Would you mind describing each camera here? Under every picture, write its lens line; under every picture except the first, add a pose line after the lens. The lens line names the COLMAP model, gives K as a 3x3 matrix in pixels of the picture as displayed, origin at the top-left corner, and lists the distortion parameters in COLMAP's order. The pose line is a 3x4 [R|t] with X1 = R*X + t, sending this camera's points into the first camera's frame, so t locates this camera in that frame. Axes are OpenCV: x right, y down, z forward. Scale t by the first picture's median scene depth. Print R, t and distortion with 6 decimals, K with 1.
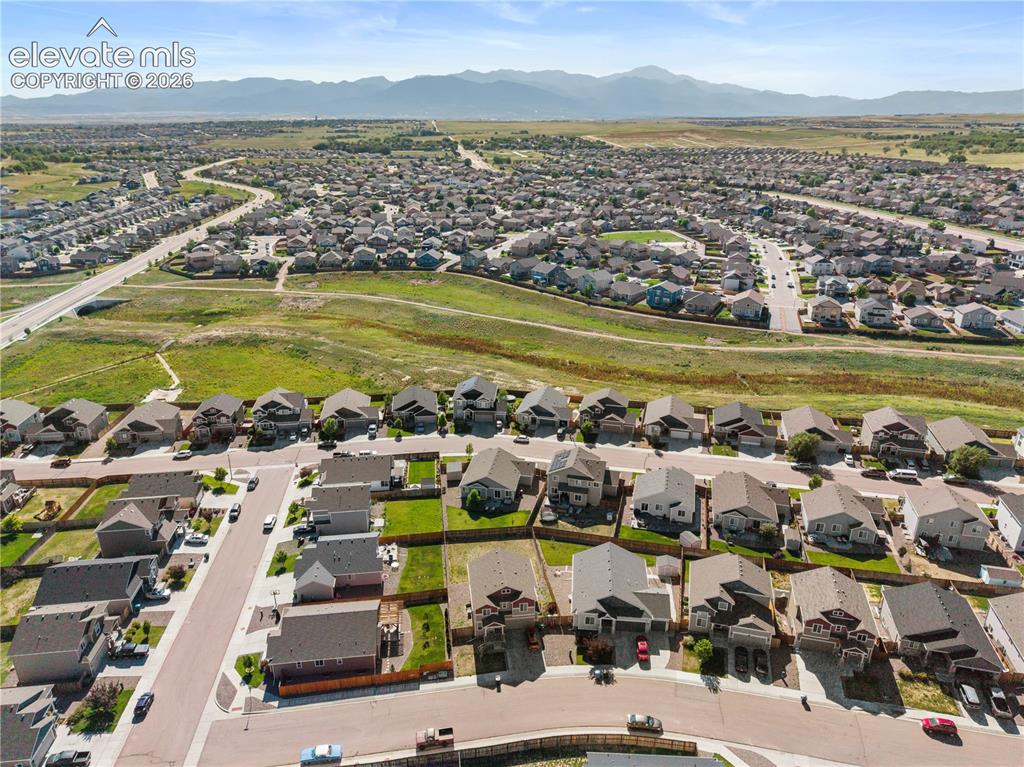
lens RADIAL K [[687.6, 0, 523.1], [0, 687.6, 381.8], [0, 0, 1]] dist [0.073128, -0.086600]
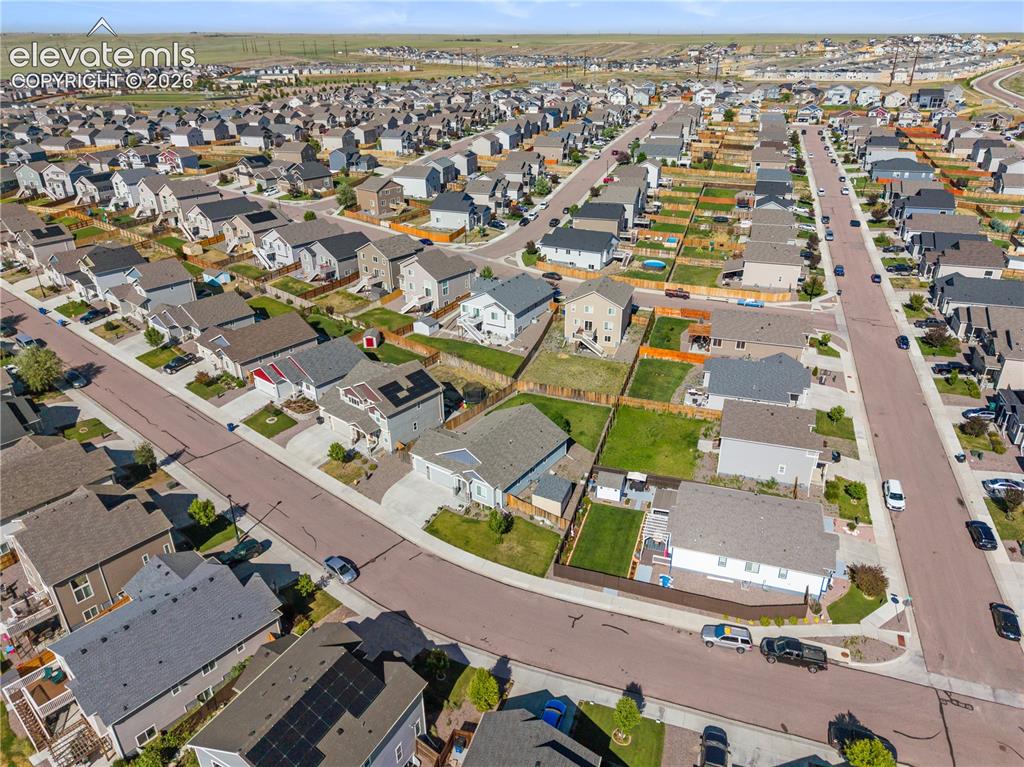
lens RADIAL K [[687.6, 0, 523.1], [0, 687.6, 381.8], [0, 0, 1]] dist [0.073128, -0.086600]
pose [[-0.897491, -0.188080, 0.398917, -0.234663], [0.160724, 0.702827, 0.692966, -0.250242], [-0.410703, 0.686047, -0.600552, 1.108014]]
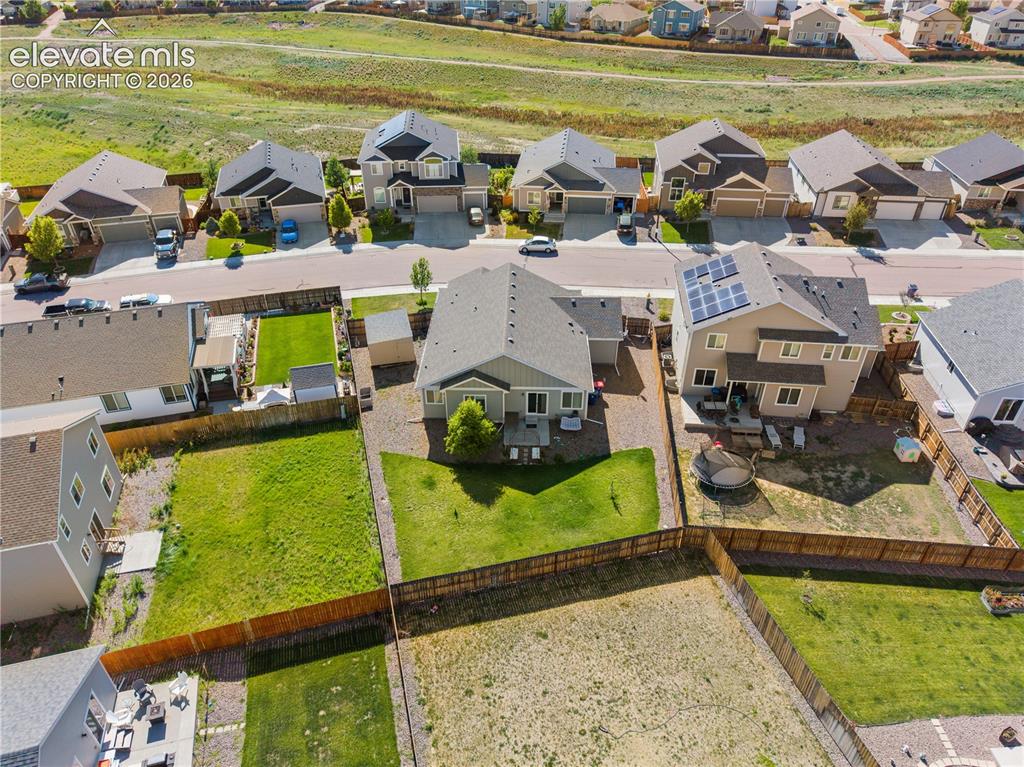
lens RADIAL K [[687.6, 0, 523.1], [0, 687.6, 381.8], [0, 0, 1]] dist [0.073128, -0.086600]
pose [[0.990081, -0.080789, 0.114944, -0.065629], [0.051075, 0.969126, 0.241217, 0.061467], [-0.130883, -0.232954, 0.963640, 0.567584]]
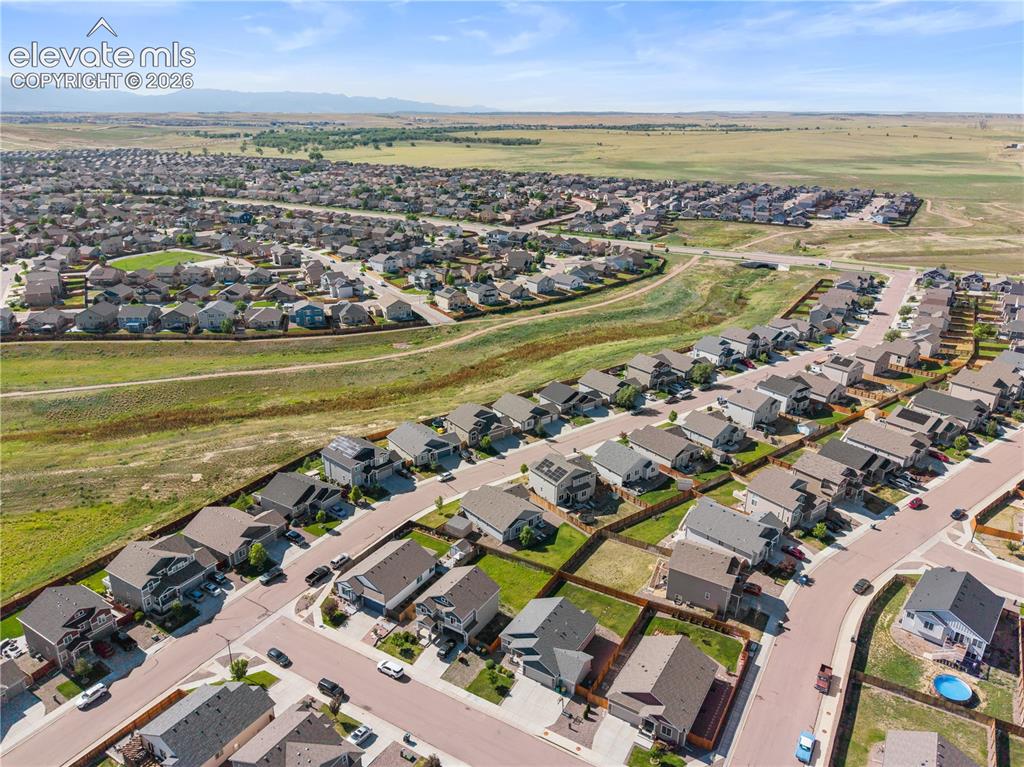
lens RADIAL K [[687.6, 0, 523.1], [0, 687.6, 381.8], [0, 0, 1]] dist [0.073128, -0.086600]
pose [[0.629049, -0.267851, 0.729763, -0.594457], [0.264287, 0.956534, 0.123272, -0.132461], [-0.731061, 0.115322, 0.672496, 0.251766]]
